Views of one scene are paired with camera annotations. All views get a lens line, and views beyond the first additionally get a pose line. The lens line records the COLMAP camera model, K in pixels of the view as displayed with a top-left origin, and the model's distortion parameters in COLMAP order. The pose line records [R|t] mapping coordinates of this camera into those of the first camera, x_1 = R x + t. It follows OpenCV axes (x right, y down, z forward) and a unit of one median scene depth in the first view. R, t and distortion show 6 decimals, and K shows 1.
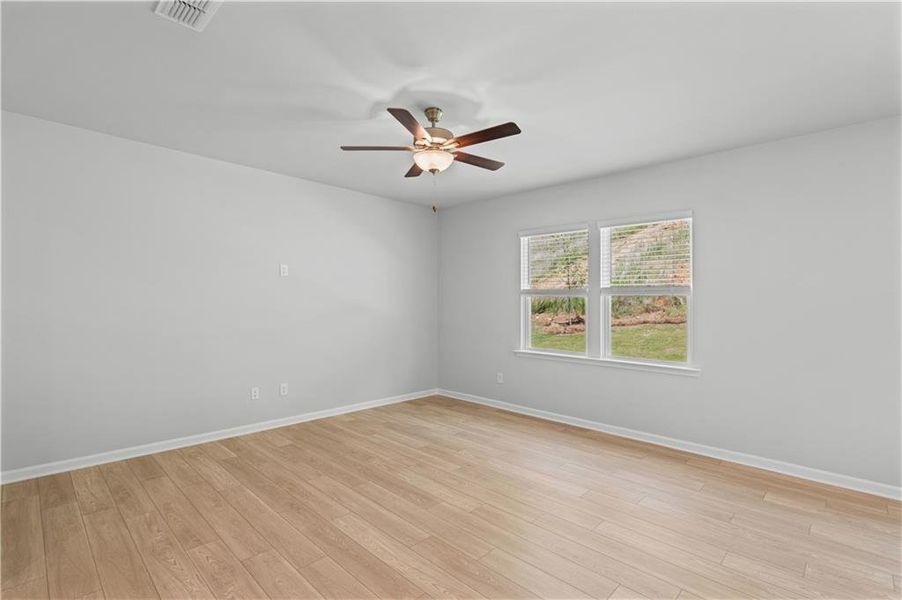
lens RADIAL K [[421.3, 0, 449.0], [0, 421.3, 303.5], [0, 0, 1]] dist [-0.005380, 0.000553]
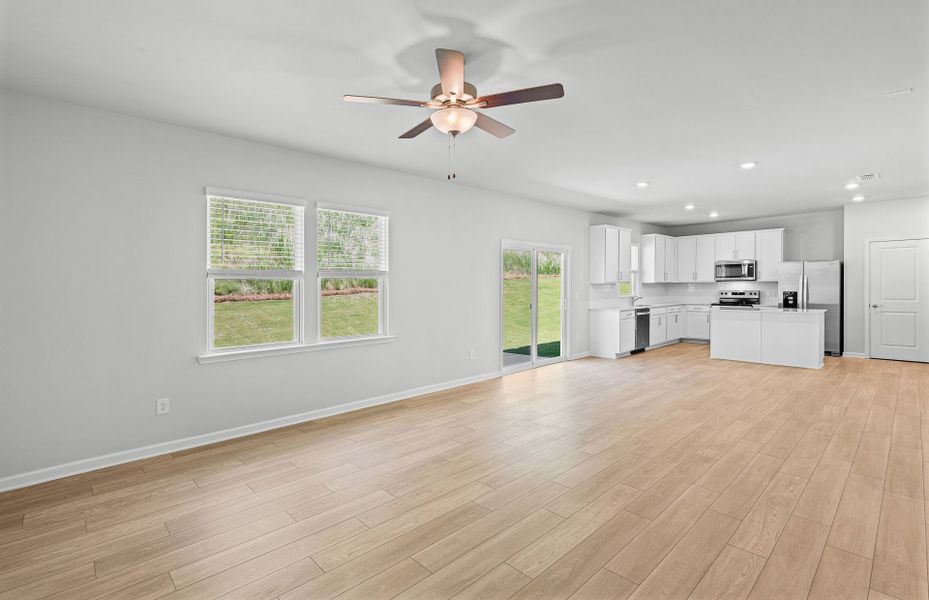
lens RADIAL K [[422.6, 0, 458.7], [0, 422.6, 296.2], [0, 0, 1]] dist [-0.012639, -0.000021]
pose [[0.047648, -0.036143, 0.998210, -0.637628], [0.015712, 0.999249, 0.035430, -0.008218], [-0.998741, 0.013995, 0.048180, 0.680354]]
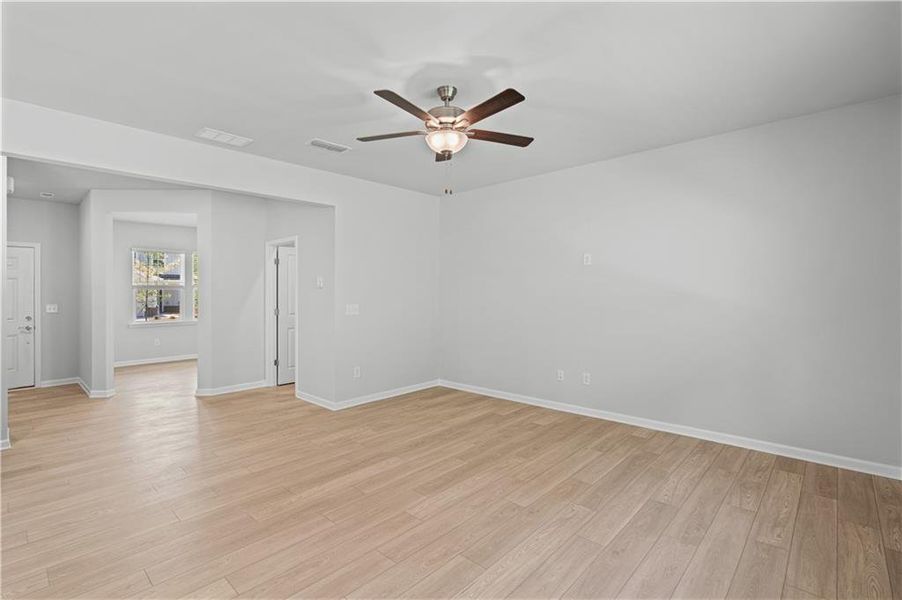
lens RADIAL K [[421.3, 0, 446.5], [0, 421.3, 296.3], [0, 0, 1]] dist [-0.005380, 0.000553]
pose [[0.020242, 0.002338, -0.999792, 0.661666], [0.003576, 0.999991, 0.002410, 0.003817], [0.999789, -0.003624, 0.020233, 0.709816]]
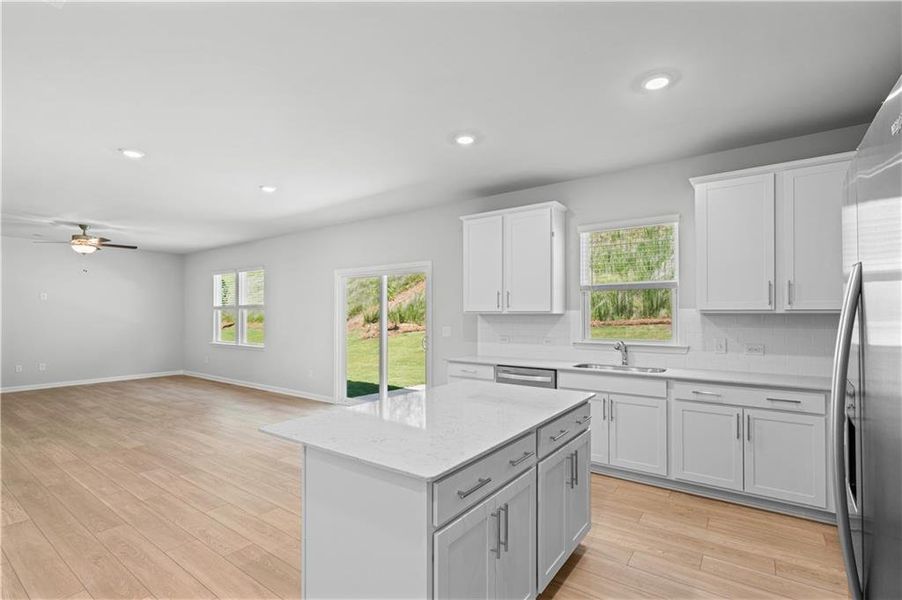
lens RADIAL K [[421.3, 0, 451.1], [0, 421.3, 304.9], [0, 0, 1]] dist [-0.005380, 0.000553]
pose [[0.990272, -0.008102, 0.138910, 0.890361], [0.011481, 0.999657, -0.023540, 0.012040], [-0.138672, 0.024906, 0.990025, -0.805127]]
